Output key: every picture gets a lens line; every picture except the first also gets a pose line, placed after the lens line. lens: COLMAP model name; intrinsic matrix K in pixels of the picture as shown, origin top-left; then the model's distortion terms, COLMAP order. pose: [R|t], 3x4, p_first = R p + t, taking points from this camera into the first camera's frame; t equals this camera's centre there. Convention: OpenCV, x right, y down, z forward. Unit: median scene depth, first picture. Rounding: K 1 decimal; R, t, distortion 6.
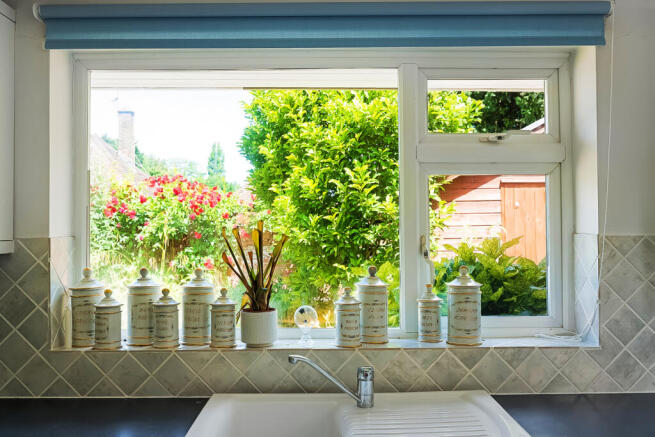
lens RADIAL K [[591.0, 0, 325.5], [0, 591.0, 216.2], [0, 0, 1]] dist [-0.027206, 0.007838]
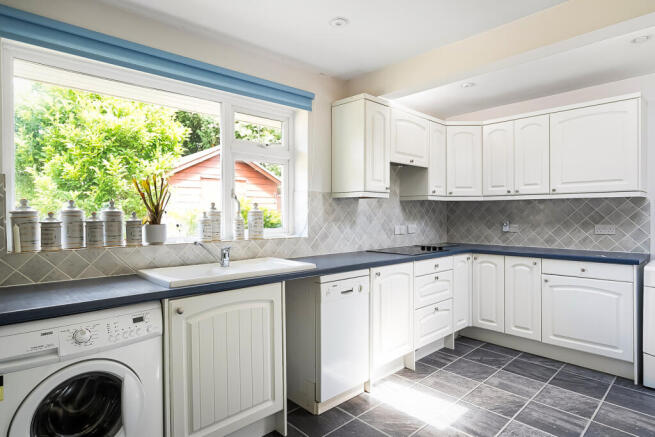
lens RADIAL K [[362.8, 0, 332.8], [0, 362.8, 219.7], [0, 0, 1]] dist [-0.000714, -0.001680]
pose [[0.739100, -0.007581, 0.673553, -0.152104], [-0.013541, 0.999567, 0.026110, 0.036667], [-0.673460, -0.028419, 0.738678, -0.055446]]
